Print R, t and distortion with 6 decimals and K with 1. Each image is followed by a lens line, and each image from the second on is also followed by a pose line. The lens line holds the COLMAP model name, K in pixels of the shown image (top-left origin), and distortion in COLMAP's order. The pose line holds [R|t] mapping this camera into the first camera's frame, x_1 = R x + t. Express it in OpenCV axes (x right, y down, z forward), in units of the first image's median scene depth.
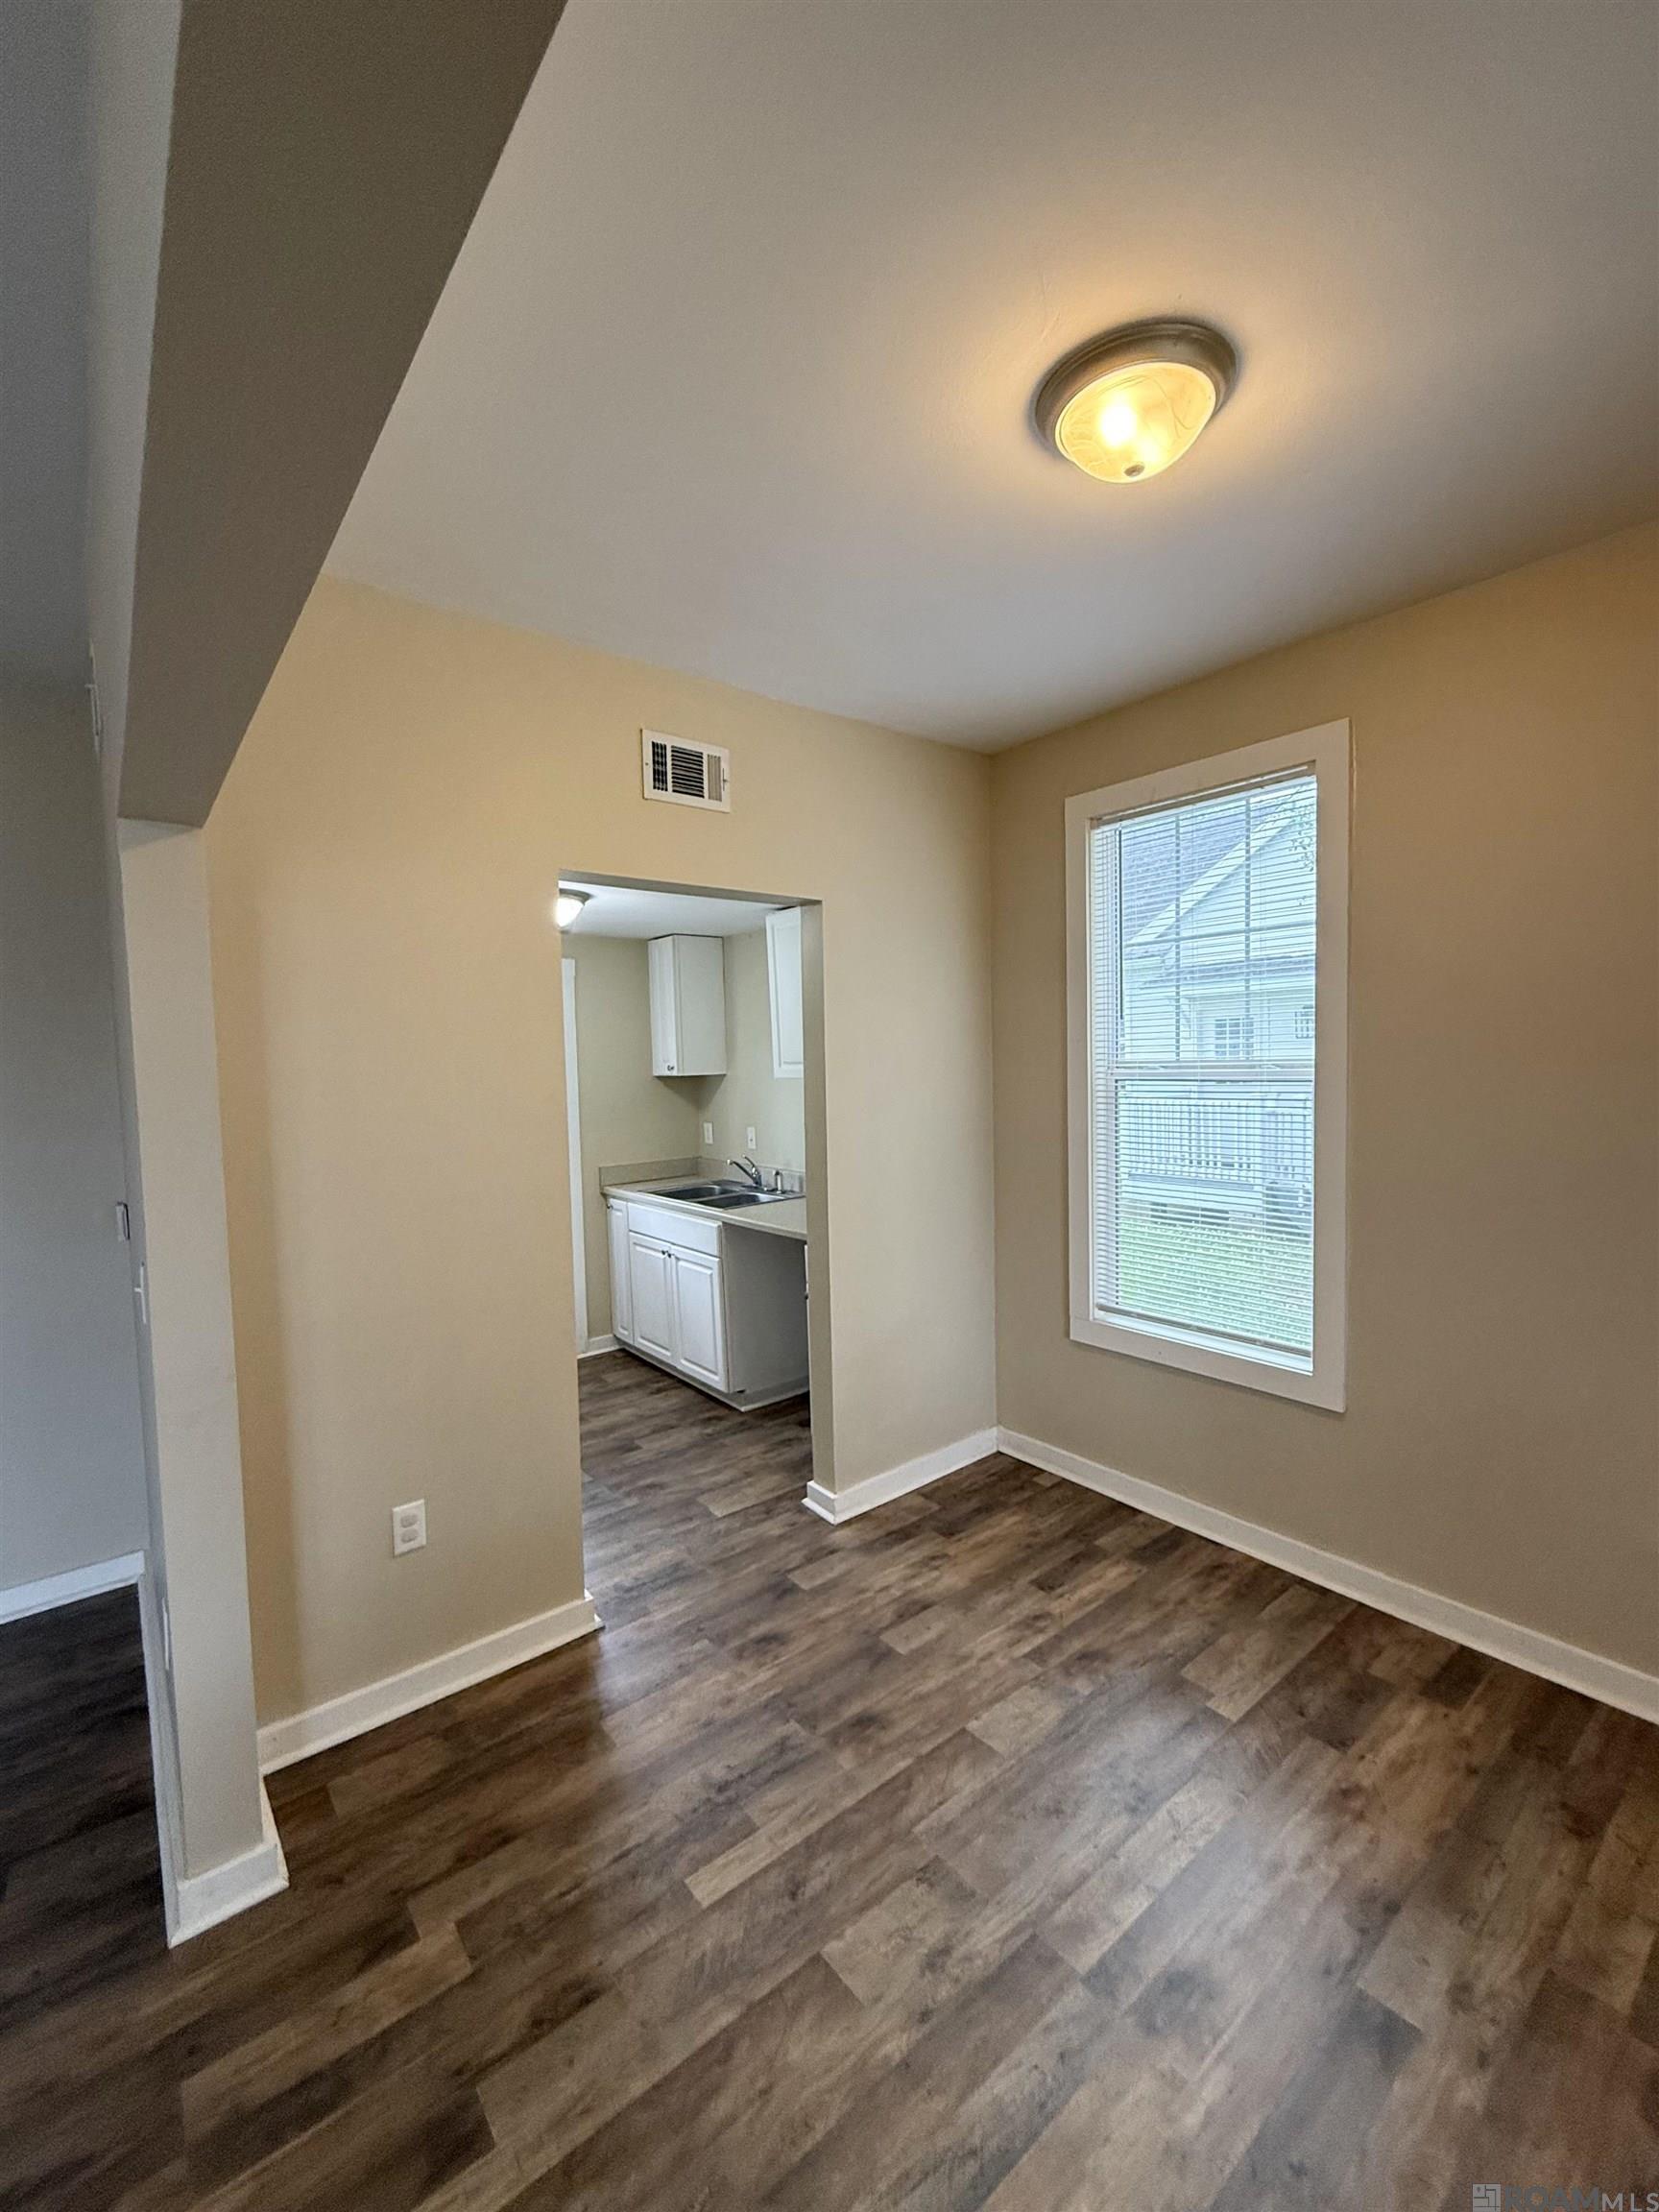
lens RADIAL K [[919.2, 0, 828.1], [0, 919.2, 1116.1], [0, 0, 1]] dist [0.002812, 0.000421]
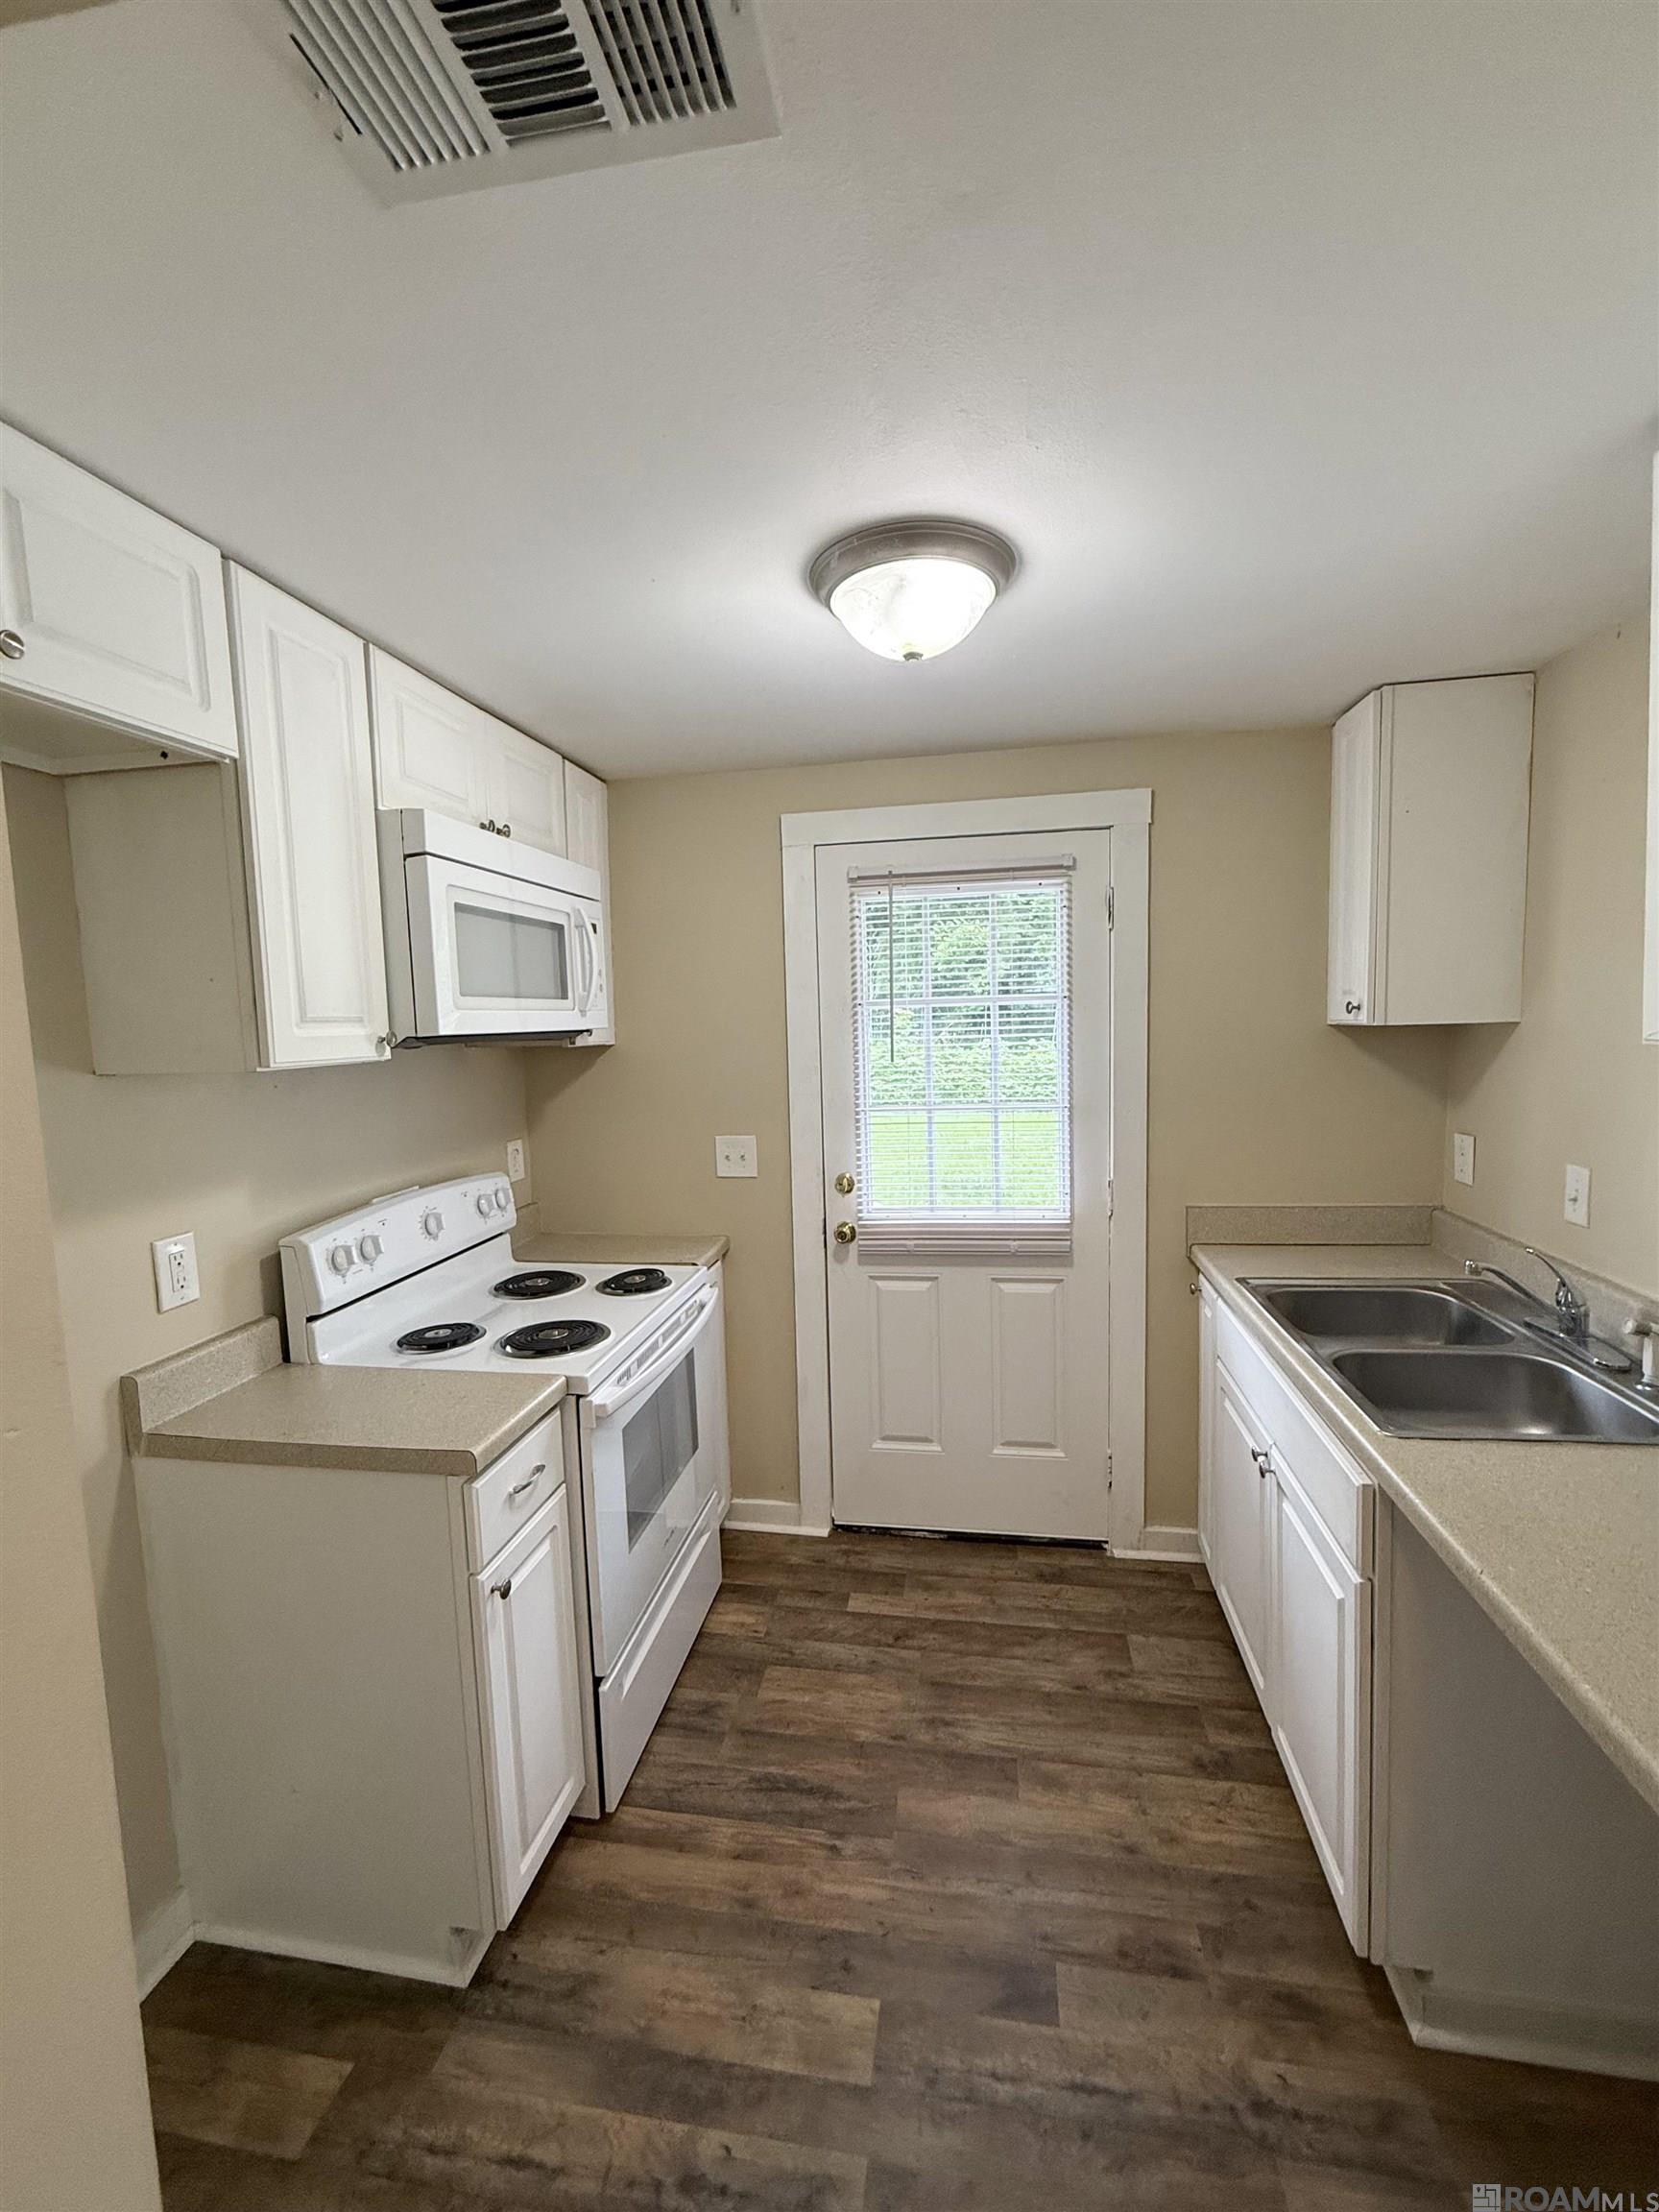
lens RADIAL K [[919.2, 0, 828.1], [0, 919.2, 1116.1], [0, 0, 1]] dist [0.002812, 0.000421]
pose [[0.665570, 0.082375, -0.741775, -0.011513], [-0.032274, 0.996137, 0.081663, -0.032753], [0.745637, -0.030412, 0.665658, 0.598030]]
